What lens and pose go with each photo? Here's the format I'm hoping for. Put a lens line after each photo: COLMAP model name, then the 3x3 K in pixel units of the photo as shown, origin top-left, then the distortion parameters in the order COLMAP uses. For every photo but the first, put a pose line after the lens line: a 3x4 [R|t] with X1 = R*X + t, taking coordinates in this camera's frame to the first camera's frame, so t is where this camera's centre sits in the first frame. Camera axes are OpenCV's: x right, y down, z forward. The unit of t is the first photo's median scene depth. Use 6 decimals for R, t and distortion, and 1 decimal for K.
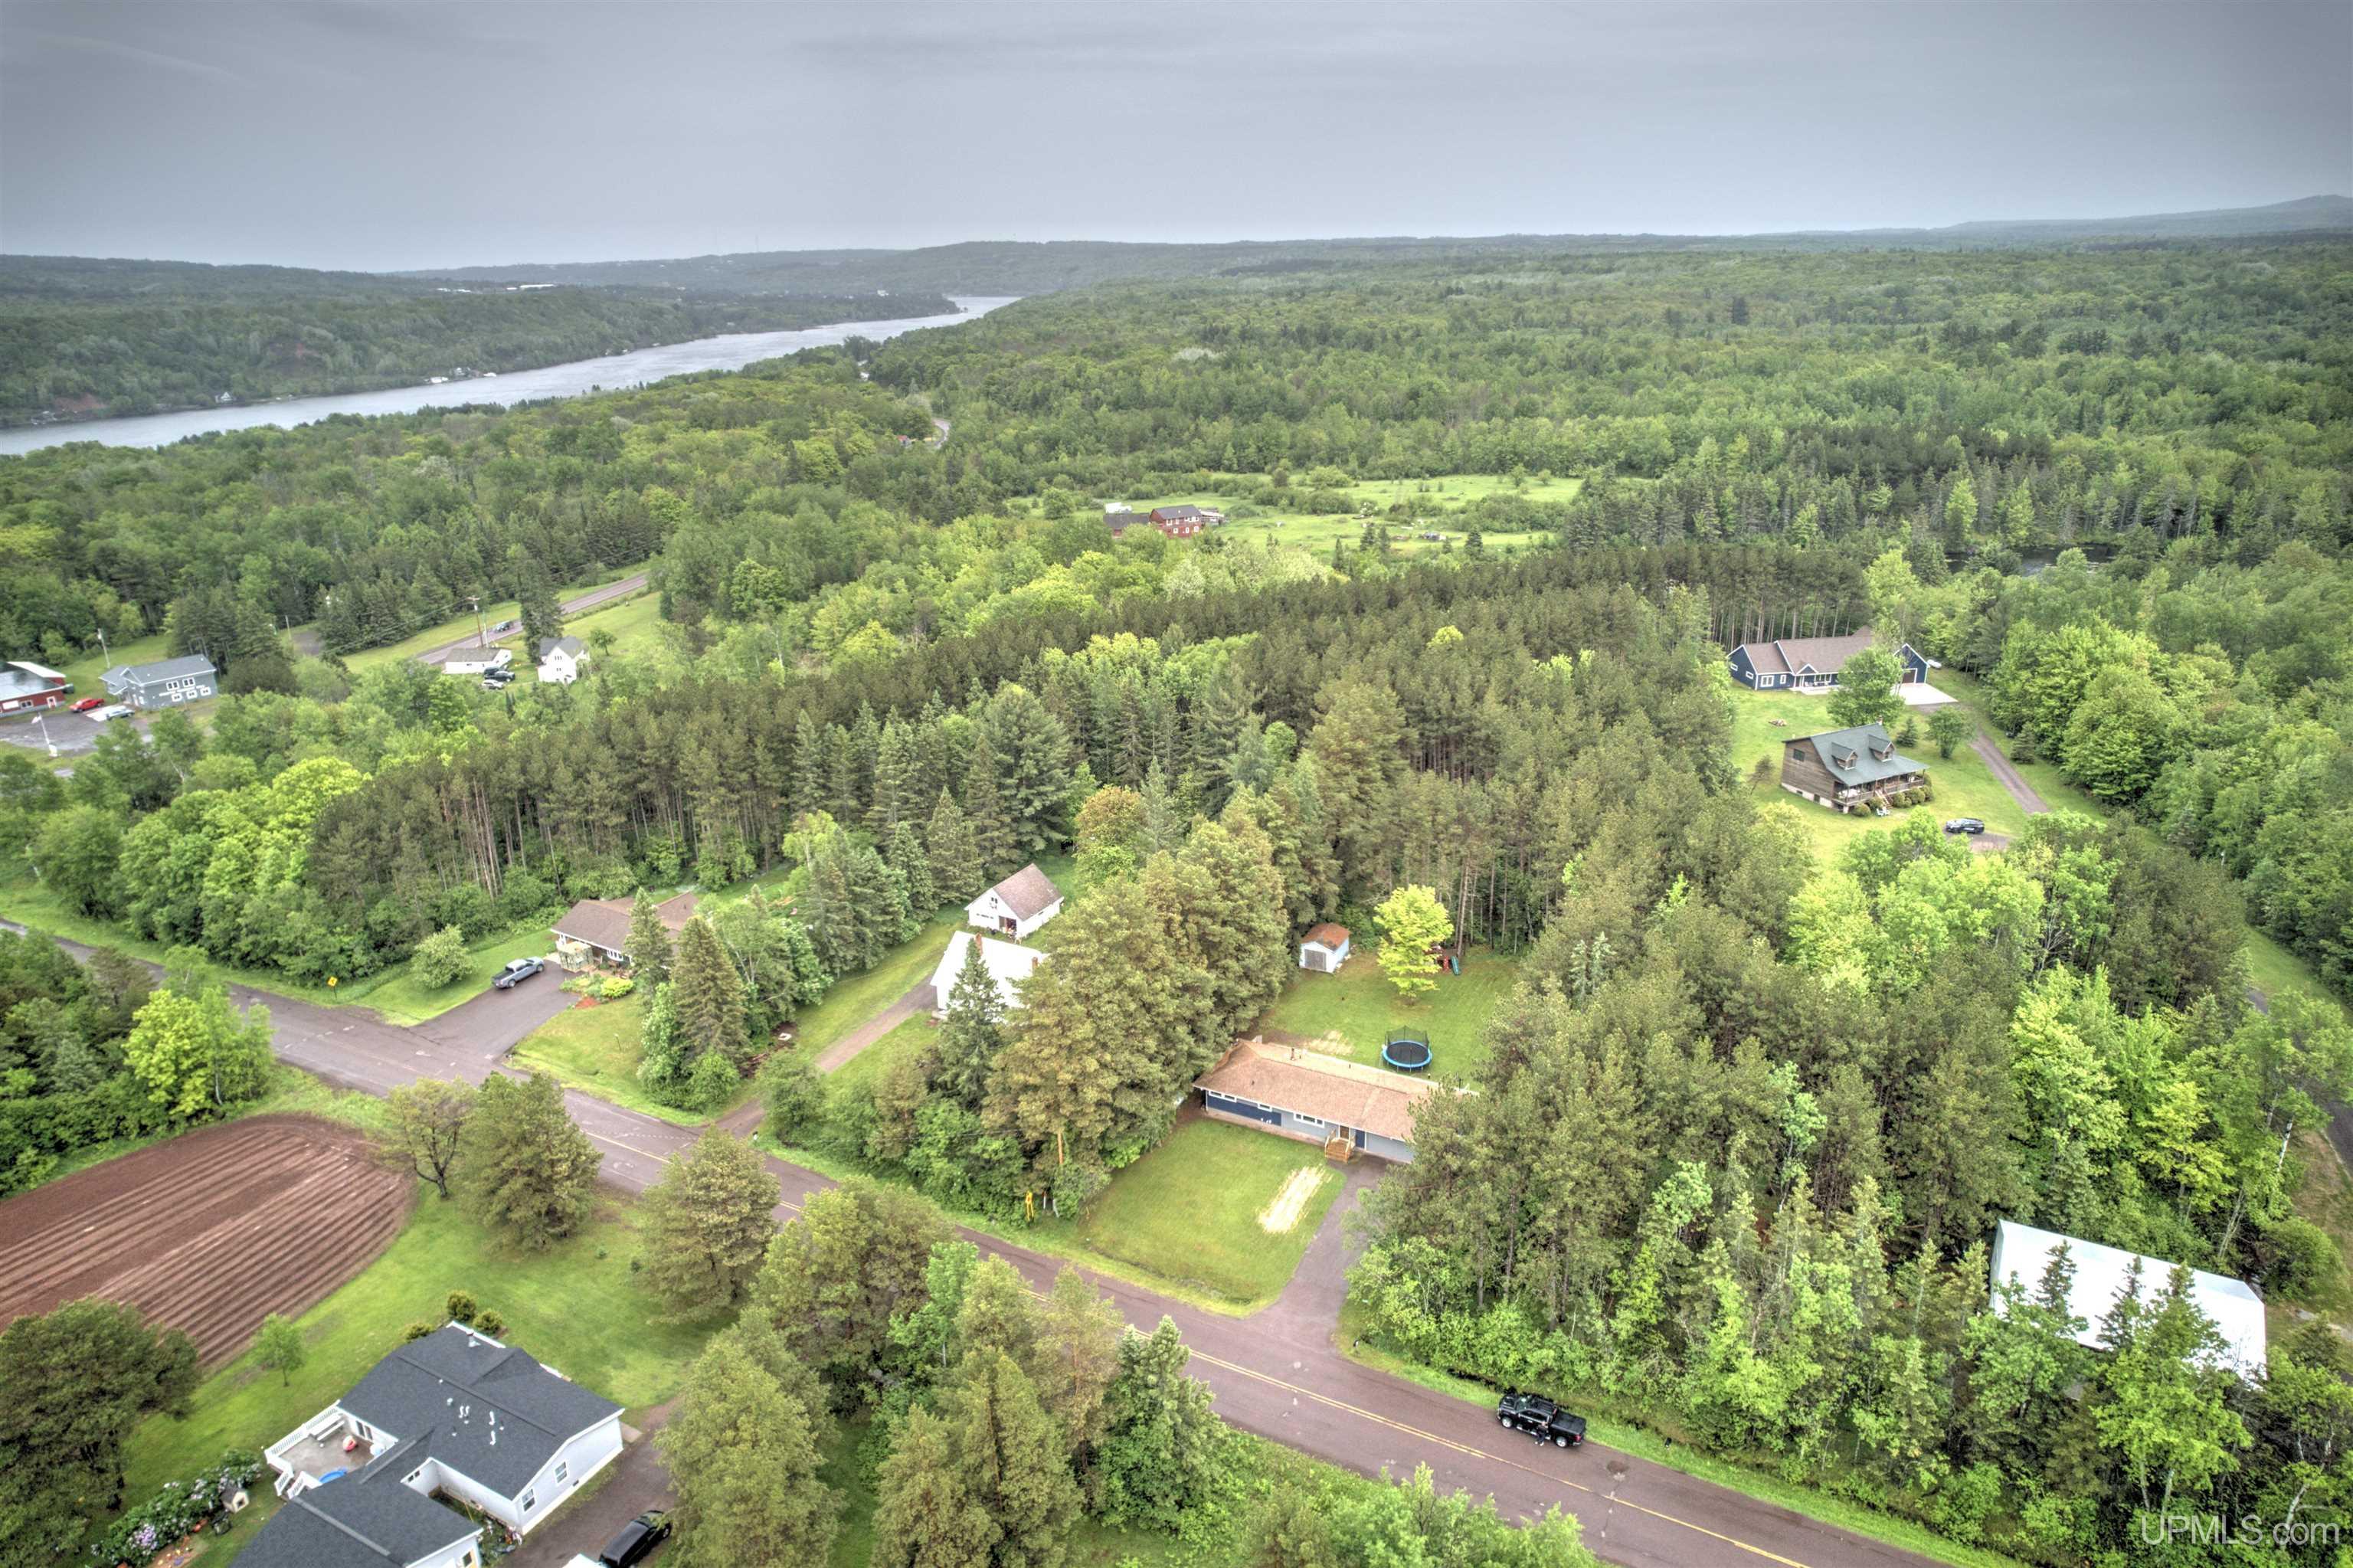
lens RADIAL K [[1548.1, 0, 1195.9], [0, 1548.1, 778.8], [0, 0, 1]] dist [-0.003811, 0.042792]
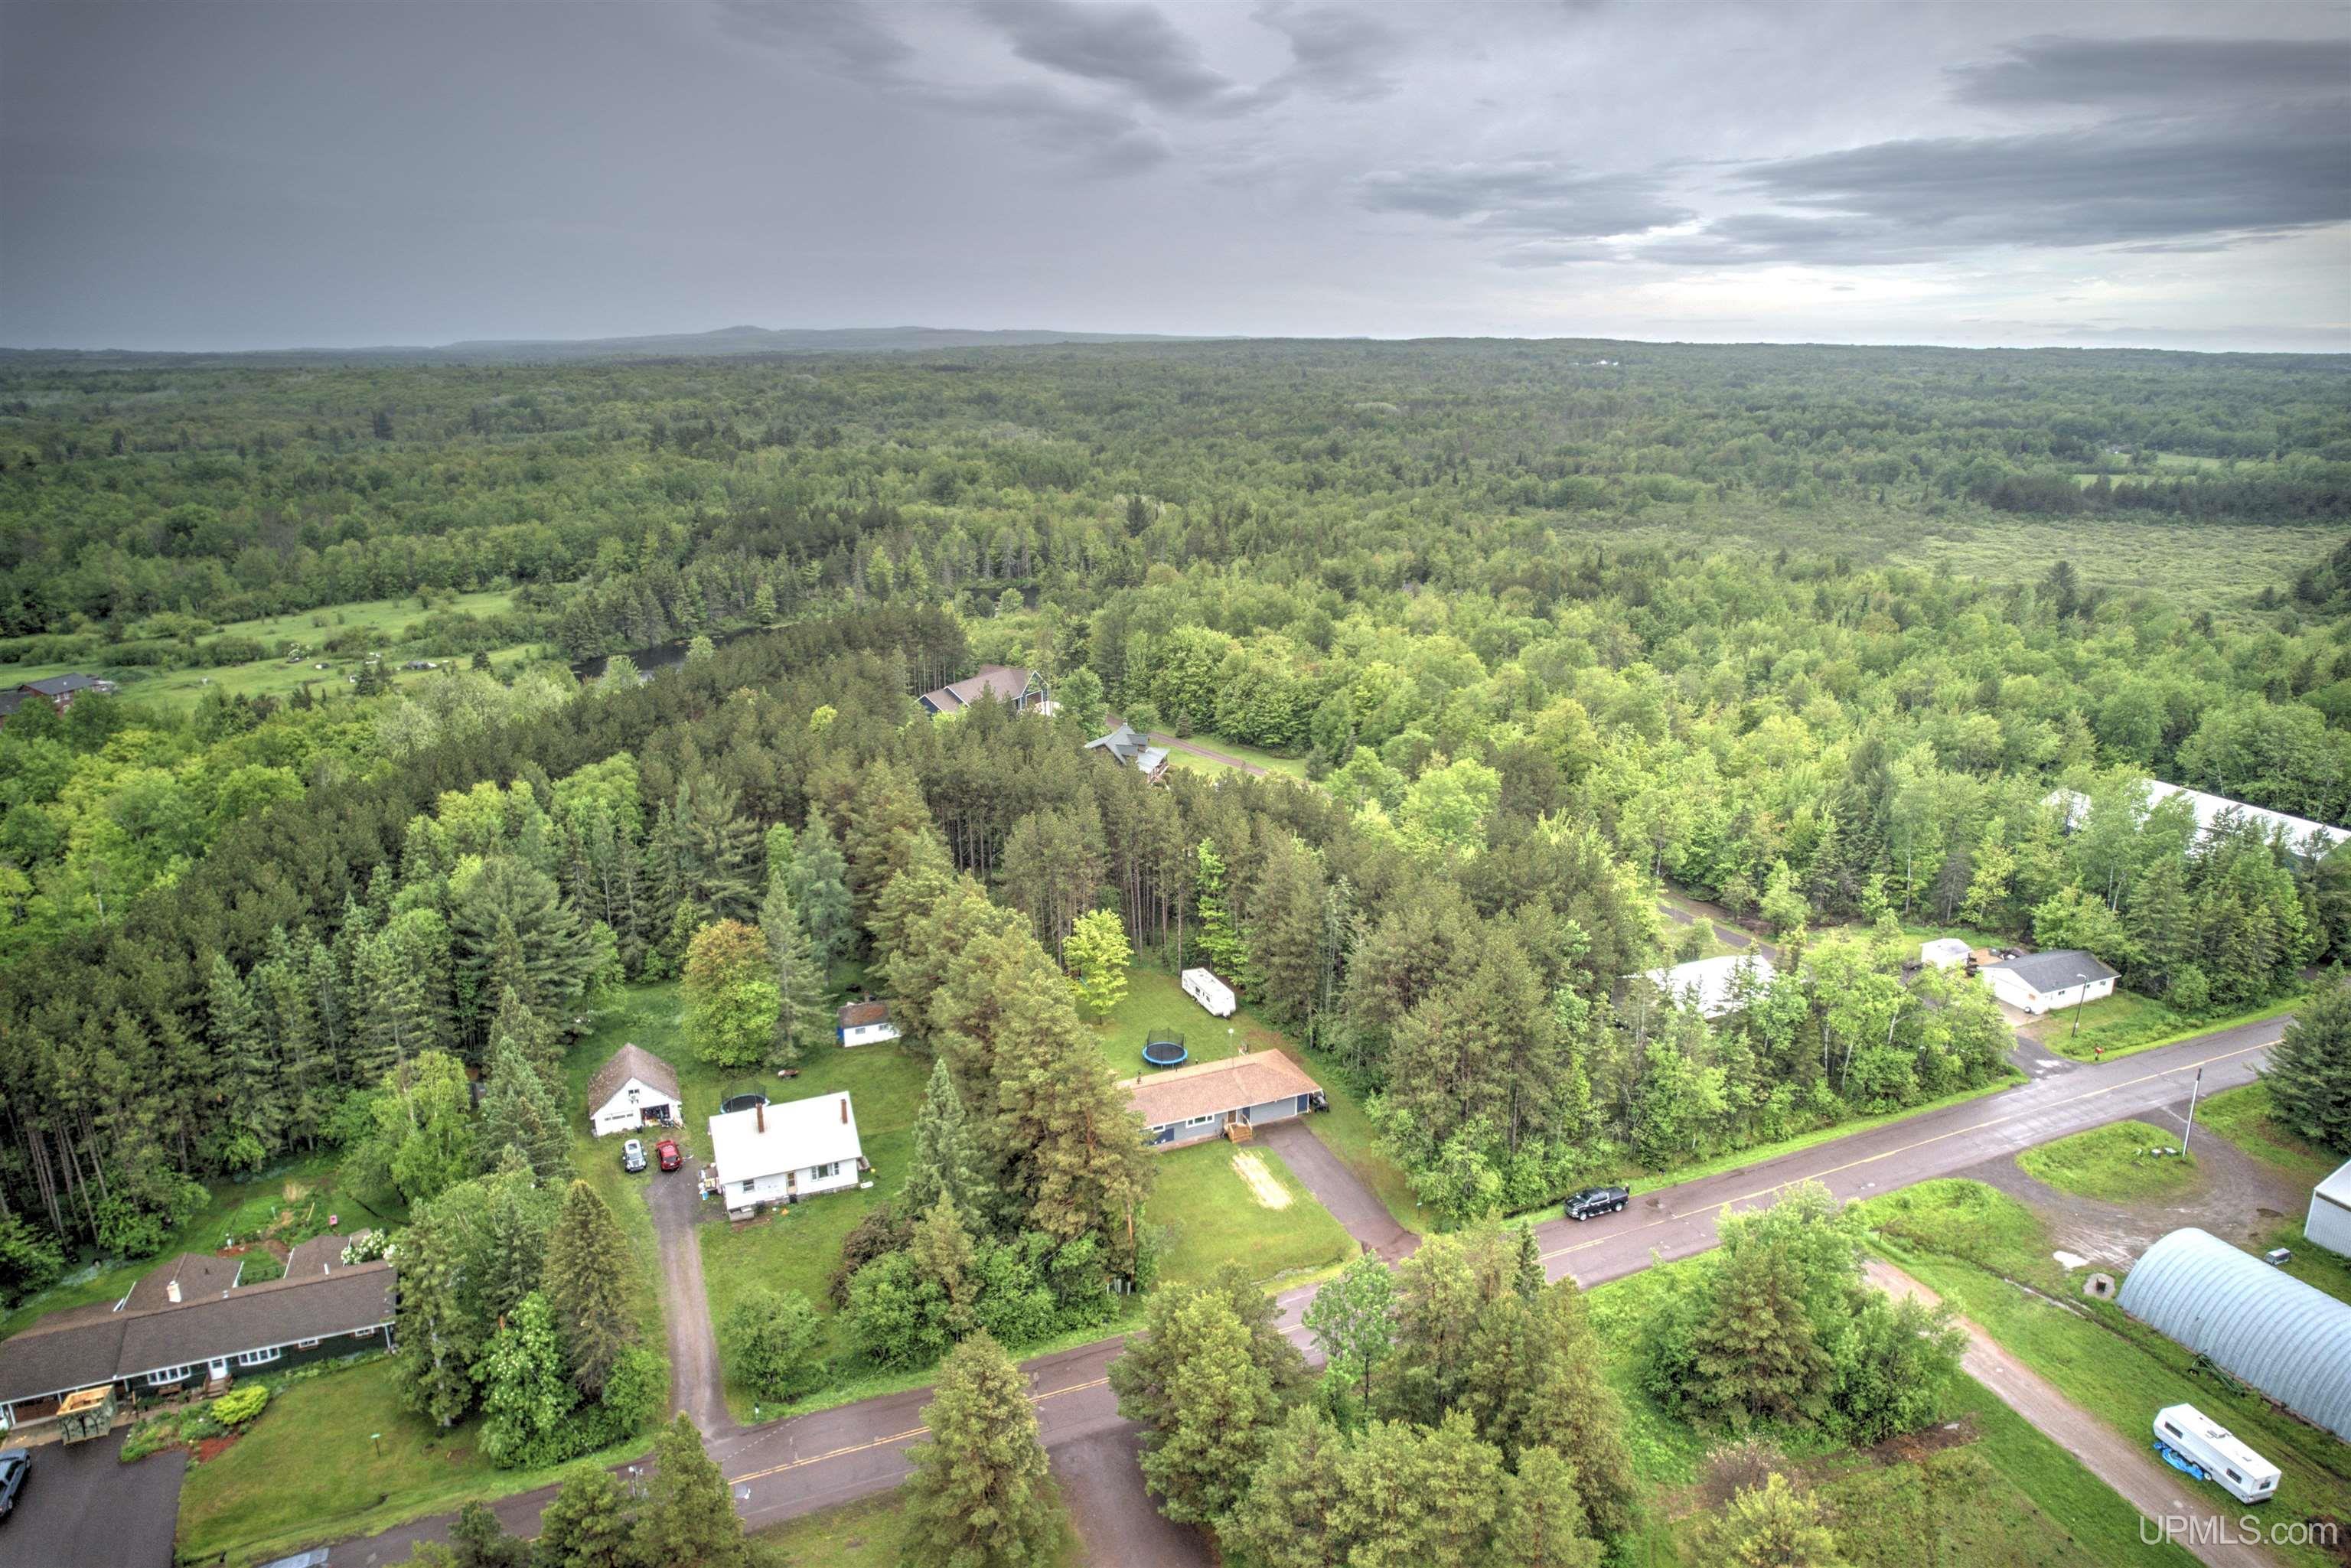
lens RADIAL K [[1546.6, 0, 1194.9], [0, 1546.6, 778.8], [0, 0, 1]] dist [-0.003811, 0.042792]
pose [[0.625492, -0.206039, 0.752534, -0.303846], [0.259820, 0.964458, 0.048104, -0.025763], [-0.735699, 0.165435, 0.656794, 0.120044]]
